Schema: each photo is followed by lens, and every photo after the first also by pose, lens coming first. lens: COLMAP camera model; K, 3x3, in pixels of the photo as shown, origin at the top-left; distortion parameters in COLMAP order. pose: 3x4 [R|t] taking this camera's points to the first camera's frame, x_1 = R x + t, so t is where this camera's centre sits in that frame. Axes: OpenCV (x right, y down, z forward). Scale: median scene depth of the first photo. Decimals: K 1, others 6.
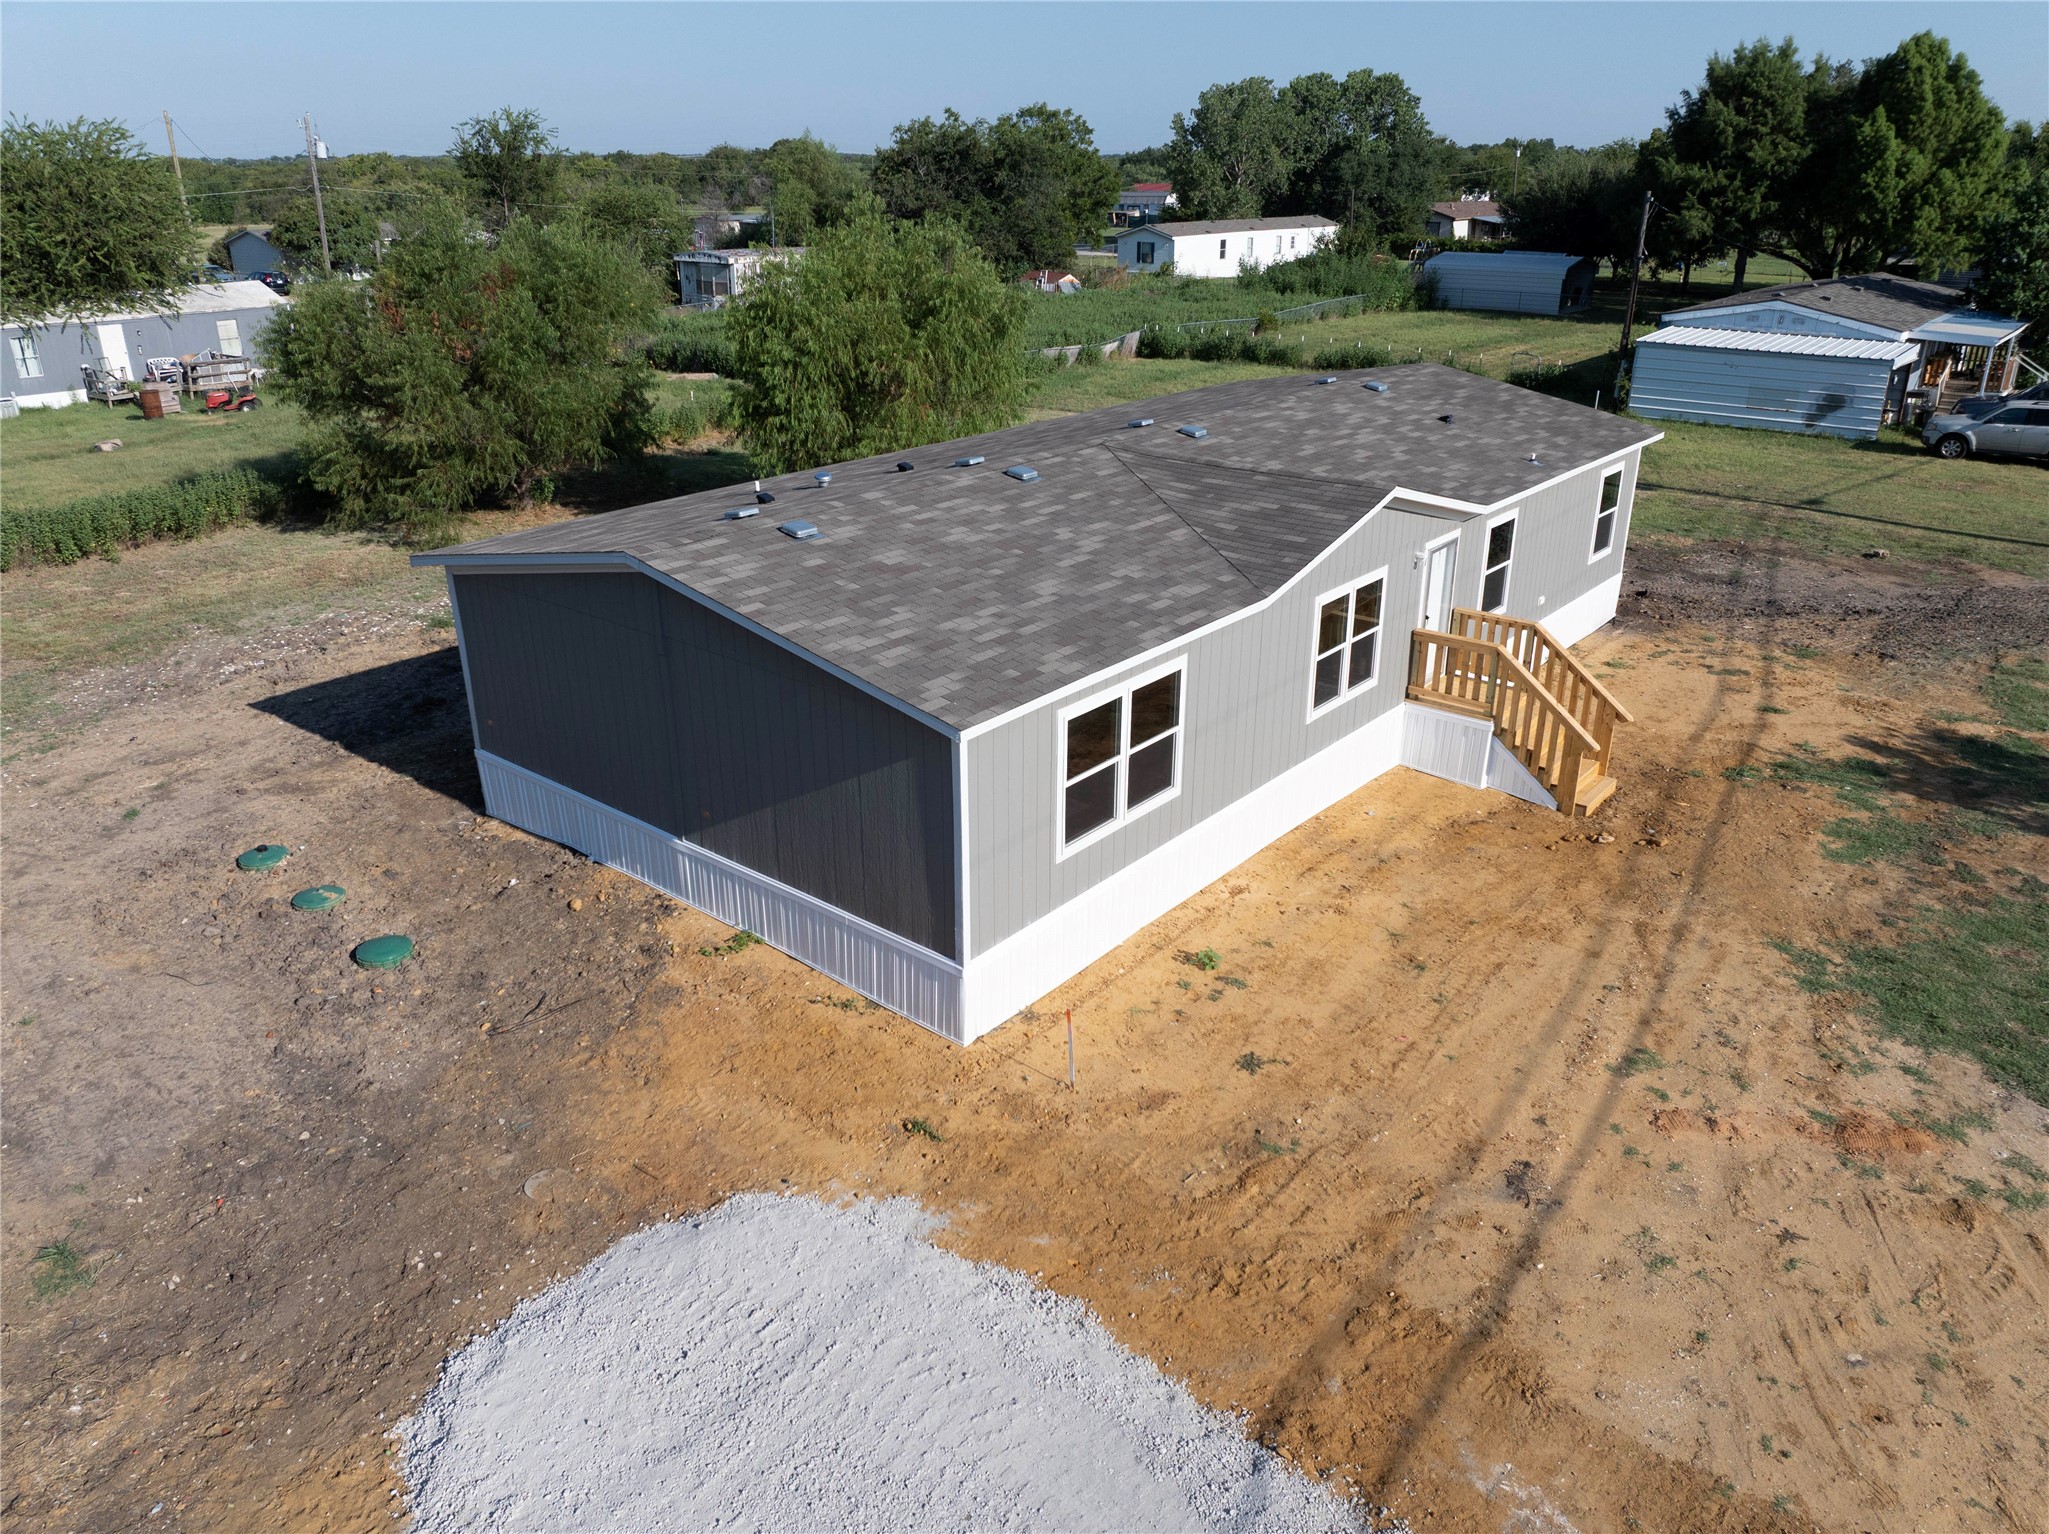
lens RADIAL K [[1447.7, 0, 1024.5], [0, 1447.7, 767.0], [0, 0, 1]] dist [-0.037578, -0.000849]
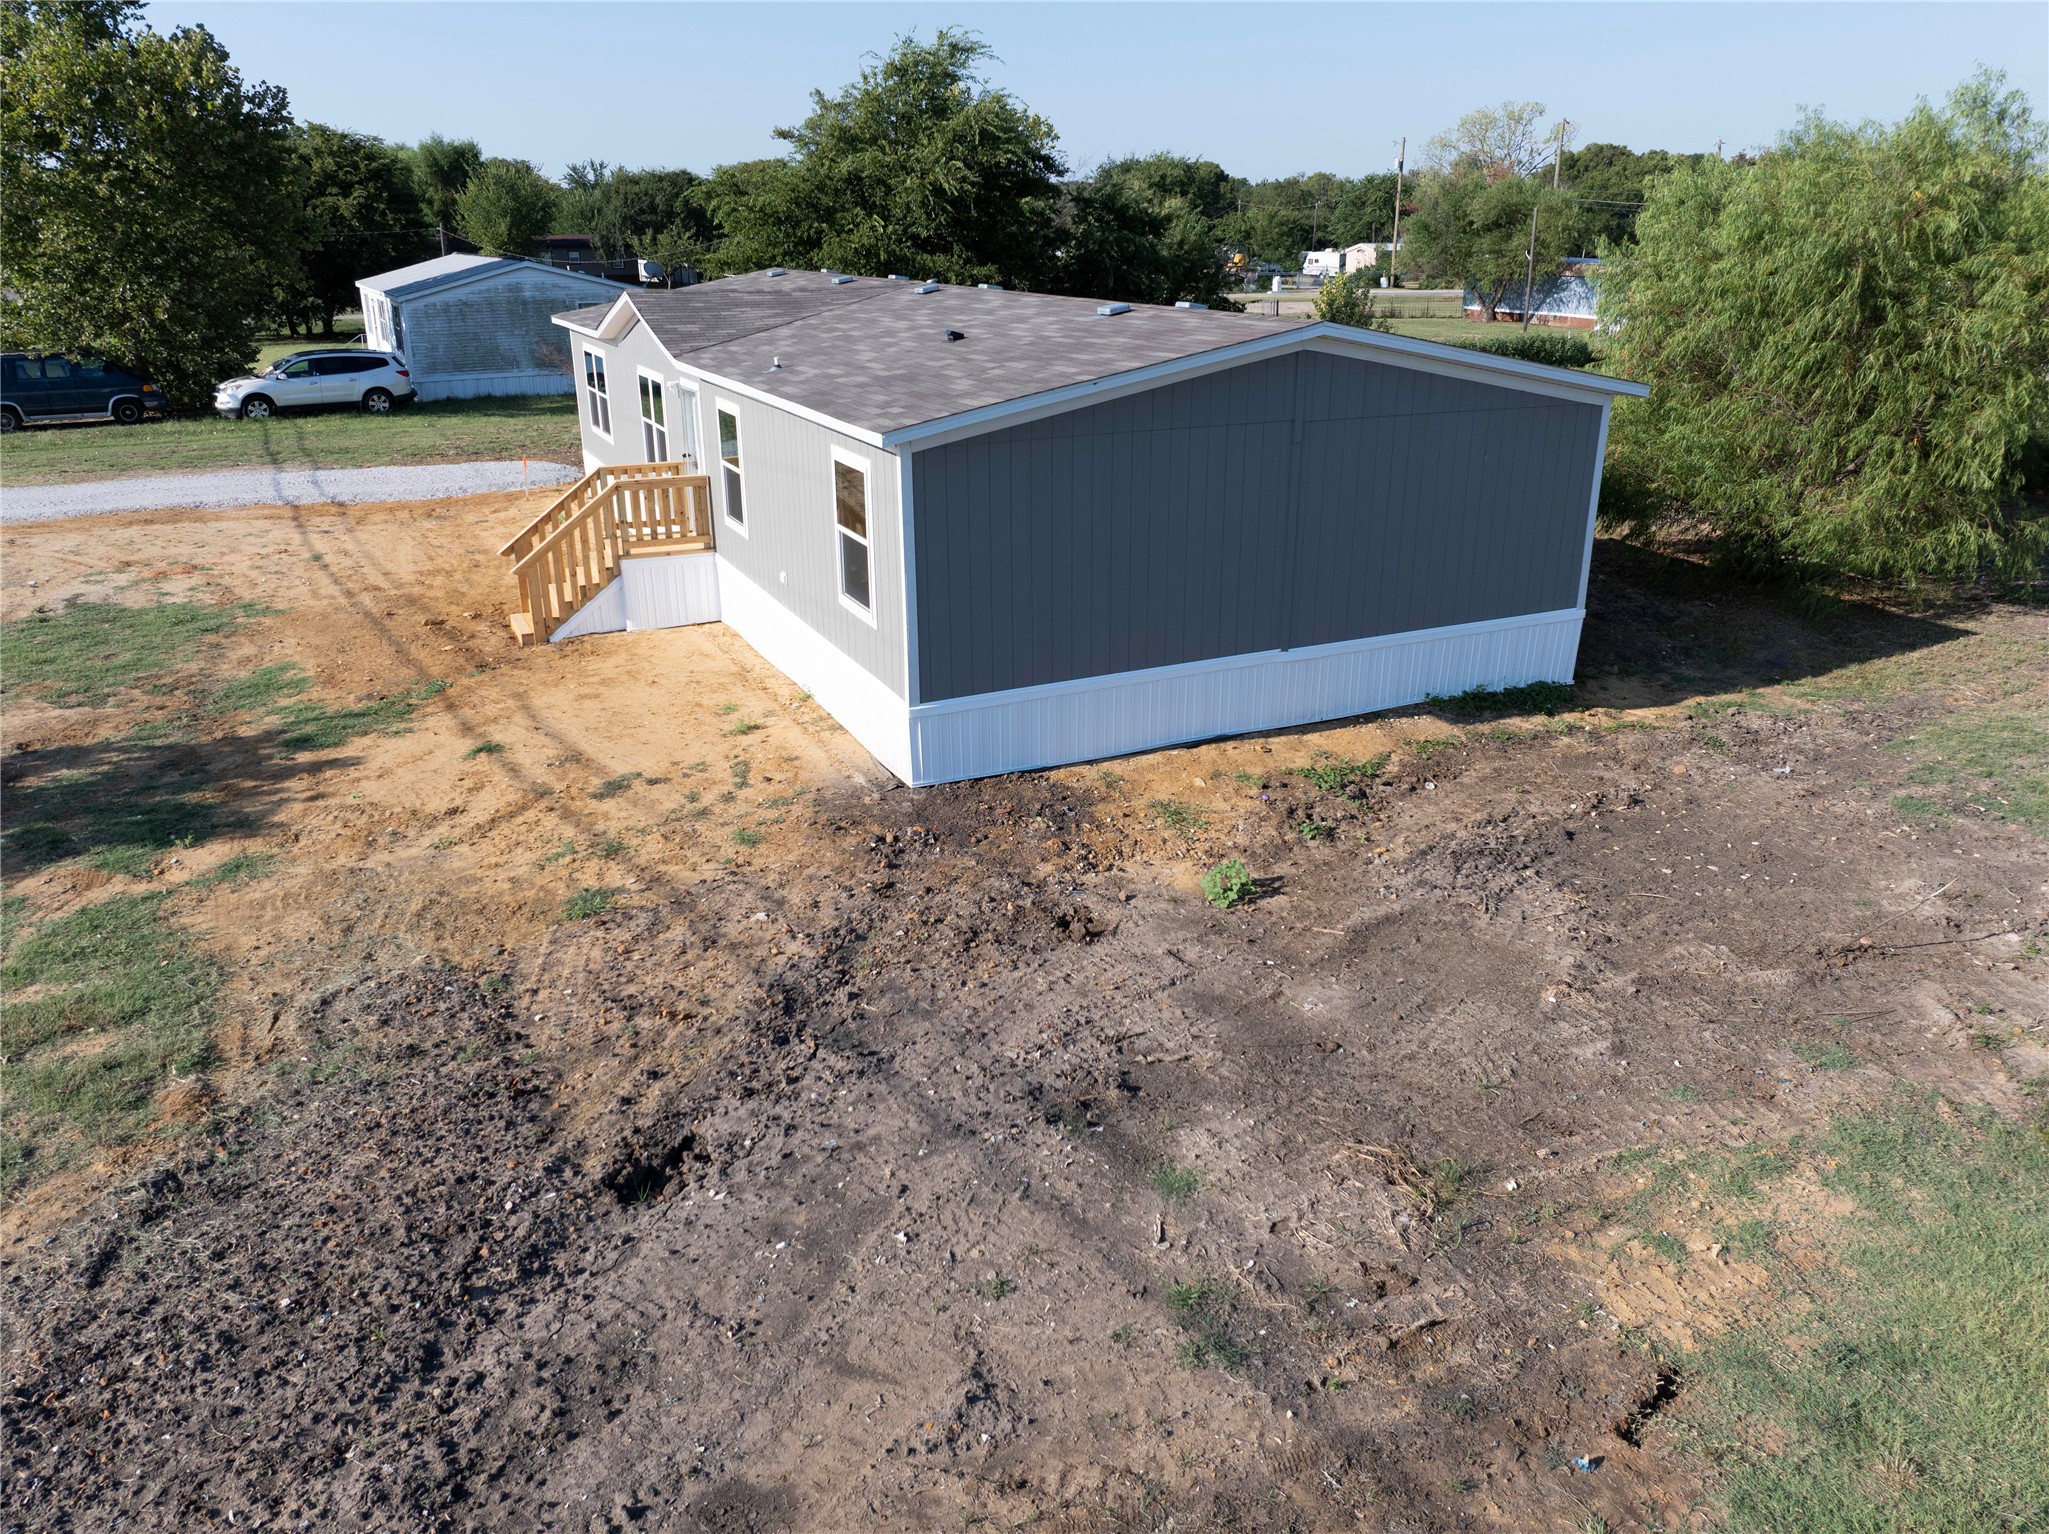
lens RADIAL K [[1447.7, 0, 1024.5], [0, 1447.7, 767.0], [0, 0, 1]] dist [-0.037578, -0.000849]
pose [[-0.418750, 0.331832, -0.845302, 1.007590], [-0.350895, 0.799420, 0.487648, -0.458970], [0.837569, 0.500815, -0.218319, 1.390312]]
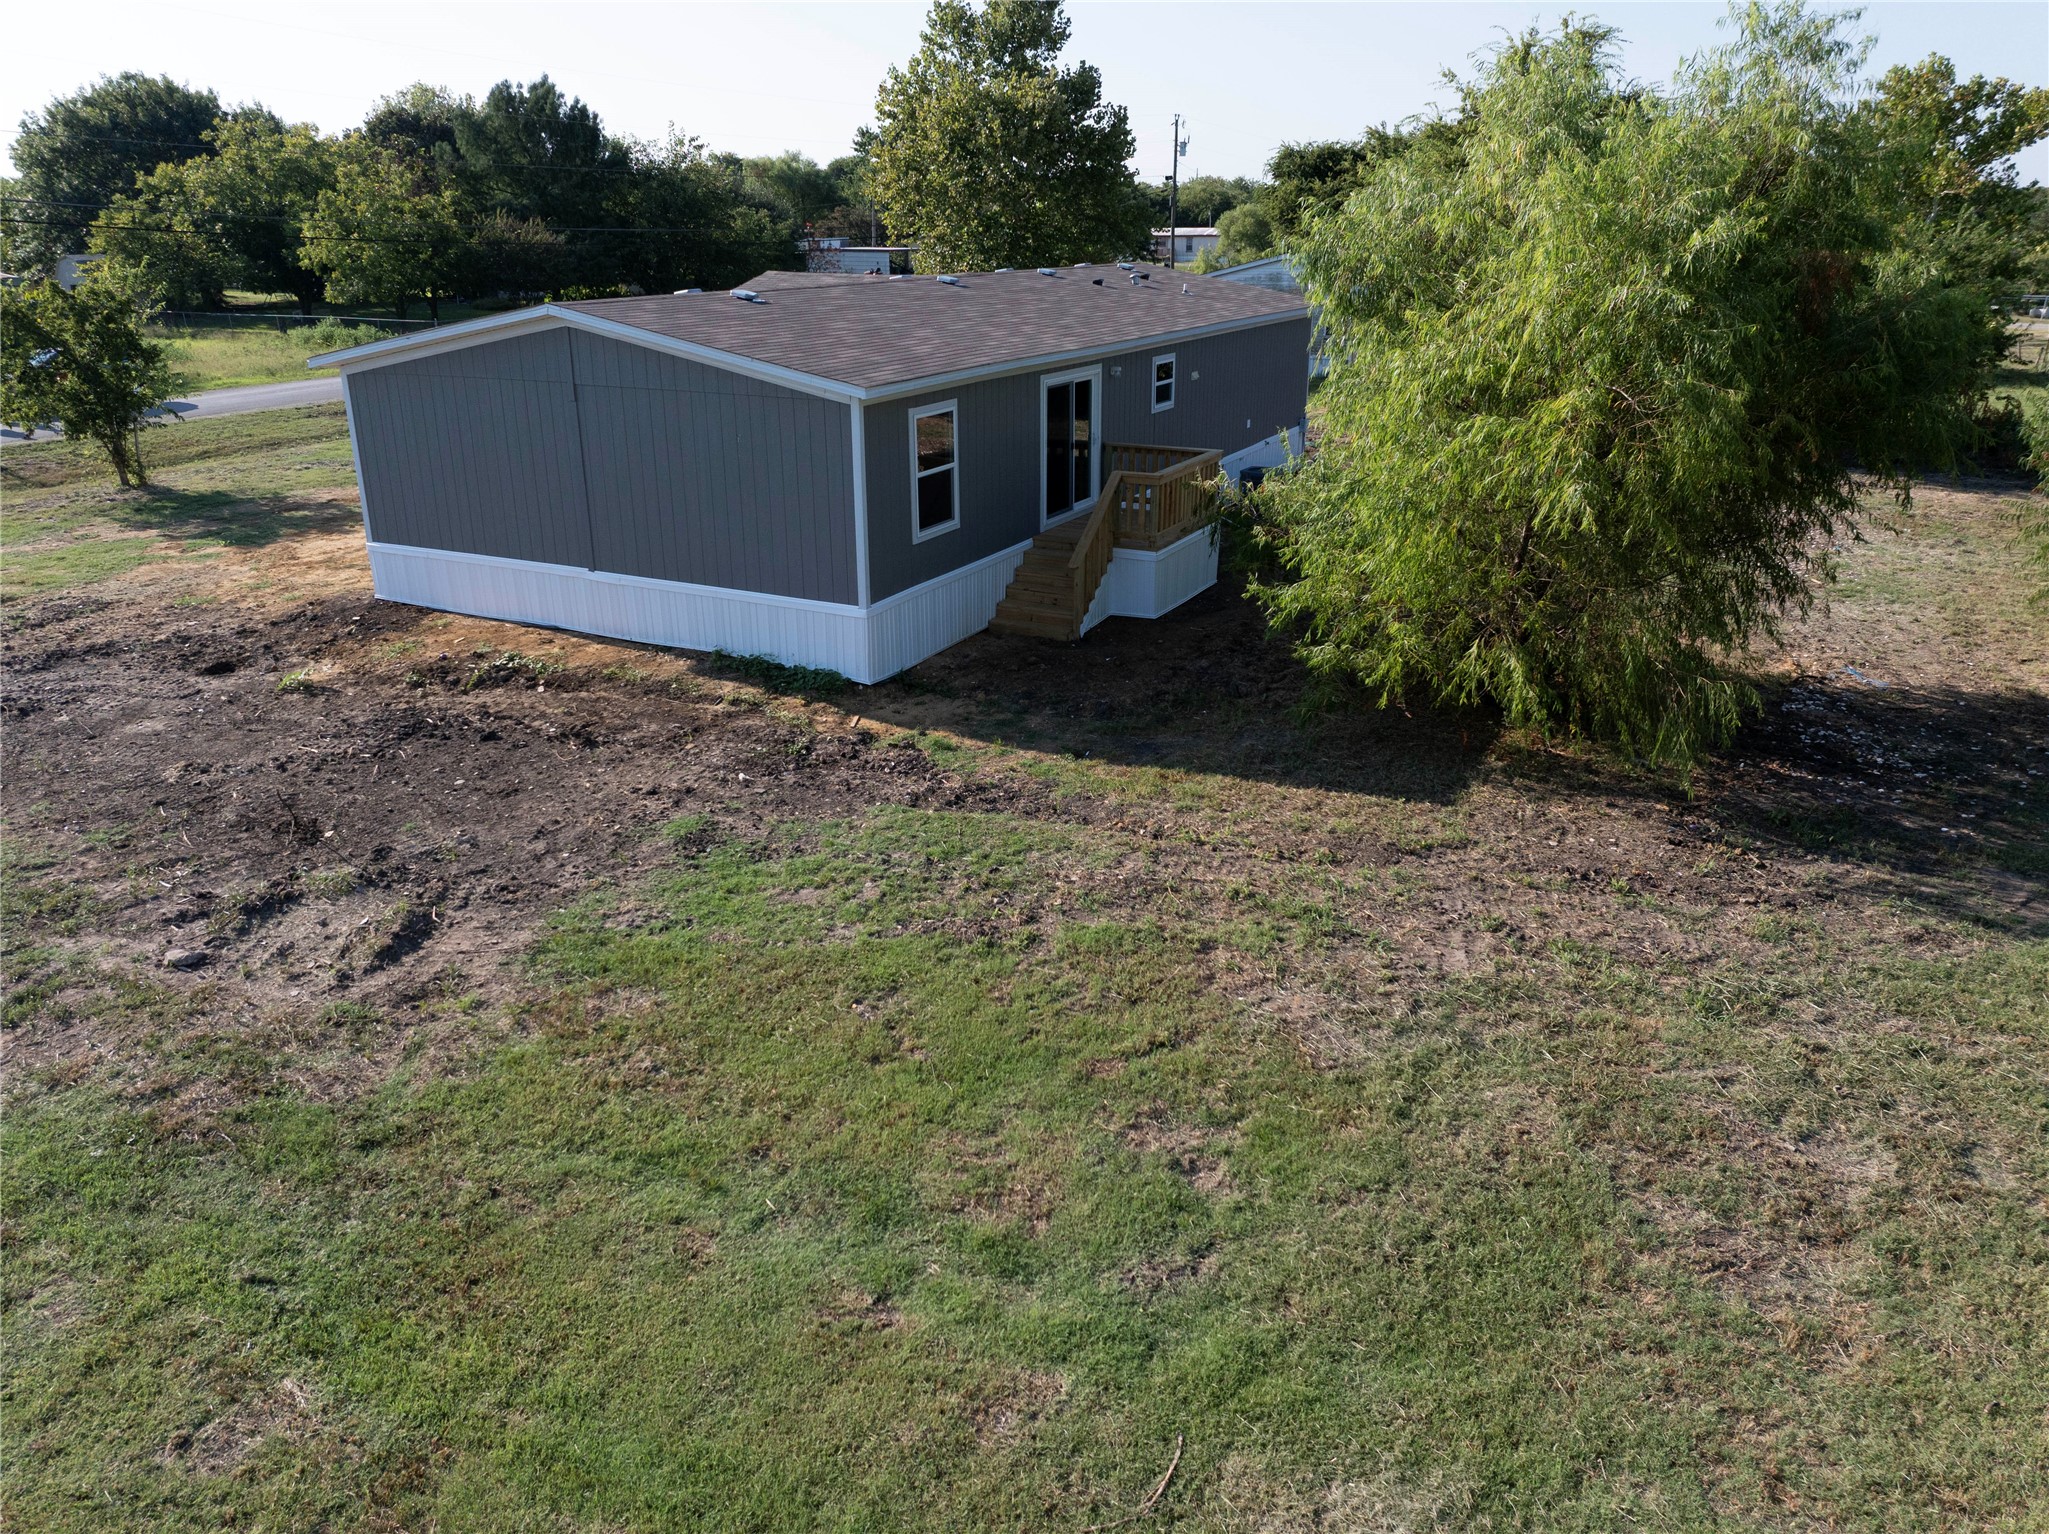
lens RADIAL K [[1447.7, 0, 1024.5], [0, 1447.7, 767.0], [0, 0, 1]] dist [-0.037578, -0.000849]
pose [[-0.971477, 0.087857, -0.220259, 0.333034], [-0.089937, 0.722932, 0.685041, -0.716930], [0.219419, 0.685310, -0.694410, 2.009187]]
